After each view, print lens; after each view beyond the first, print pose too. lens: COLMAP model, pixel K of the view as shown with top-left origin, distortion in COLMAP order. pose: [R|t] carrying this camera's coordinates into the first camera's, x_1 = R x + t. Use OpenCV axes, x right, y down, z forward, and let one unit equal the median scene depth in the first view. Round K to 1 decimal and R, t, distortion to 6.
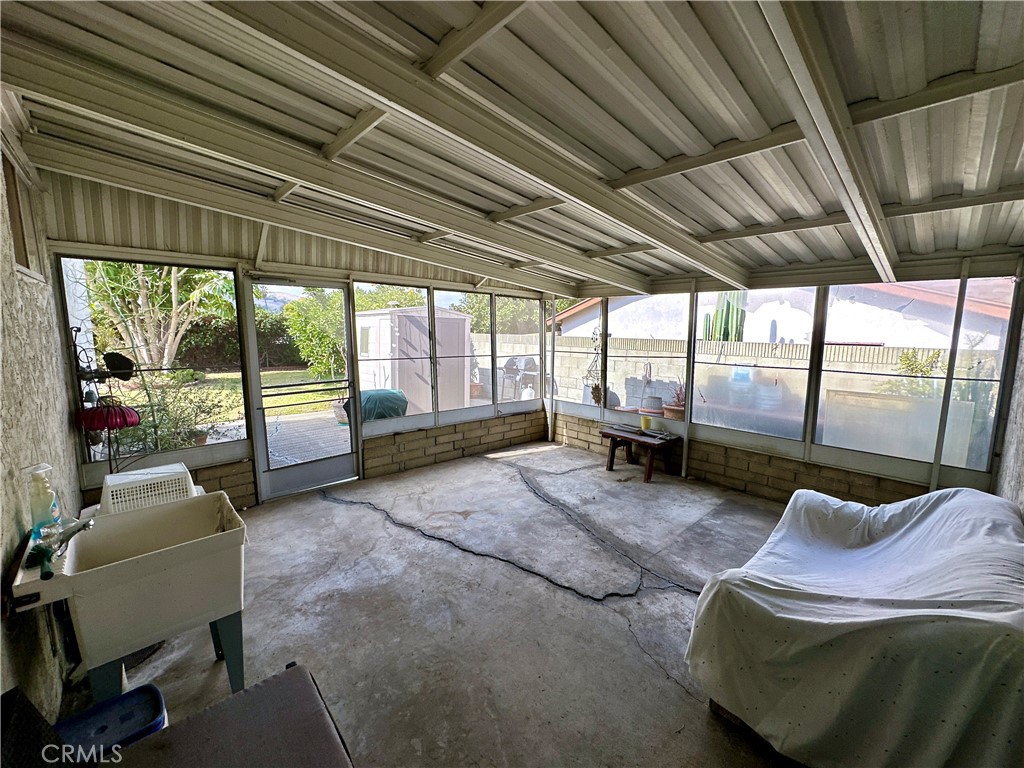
lens RADIAL K [[409.1, 0, 513.0], [0, 409.1, 384.7], [0, 0, 1]] dist [-0.004263, 0.000568]
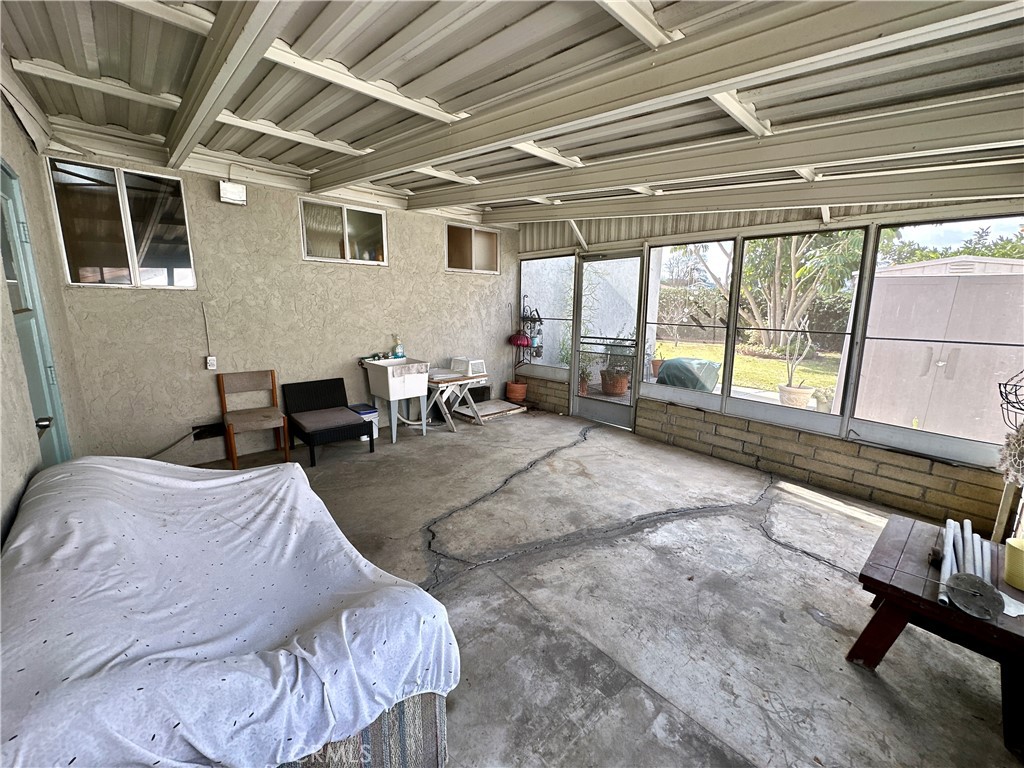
lens RADIAL K [[409.1, 0, 513.0], [0, 409.1, 384.7], [0, 0, 1]] dist [-0.004263, 0.000568]
pose [[-0.013549, 0.179232, -0.983714, 0.733924], [-0.146707, 0.972801, 0.179264, -0.045254], [0.989087, 0.146747, 0.013114, 0.696039]]
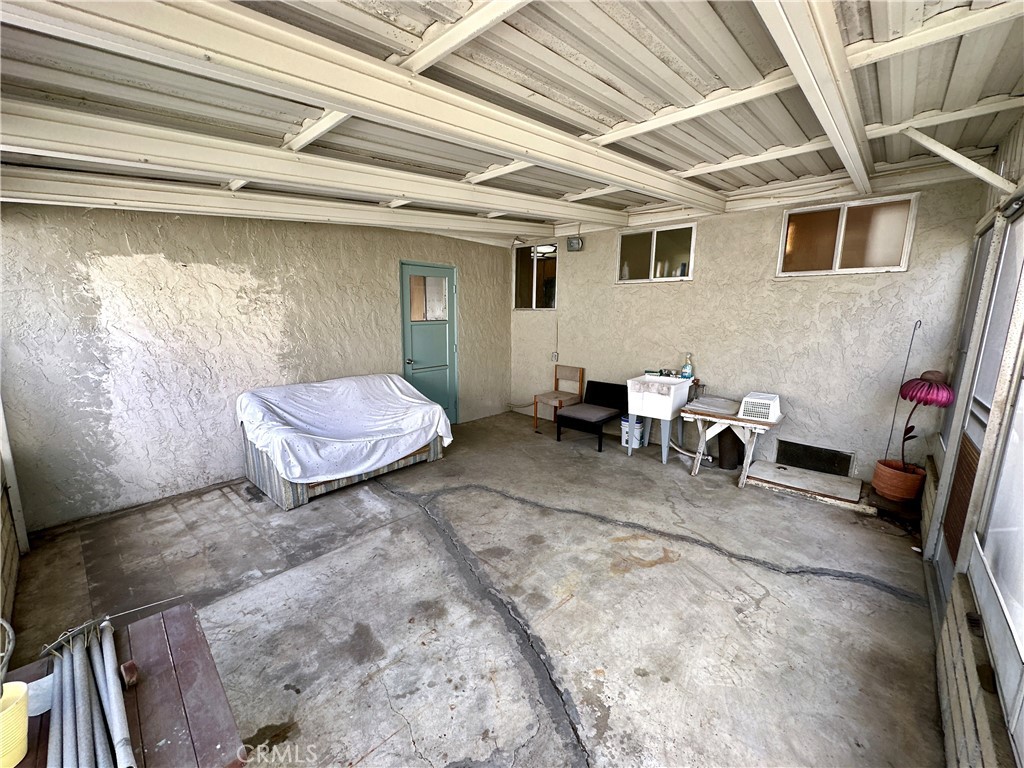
lens RADIAL K [[409.1, 0, 513.0], [0, 409.1, 384.7], [0, 0, 1]] dist [-0.004263, 0.000568]
pose [[-0.996669, -0.010630, -0.080852, 0.114322], [-0.034455, 0.953514, 0.299372, -0.153969], [0.073911, 0.301161, -0.950705, 1.375975]]
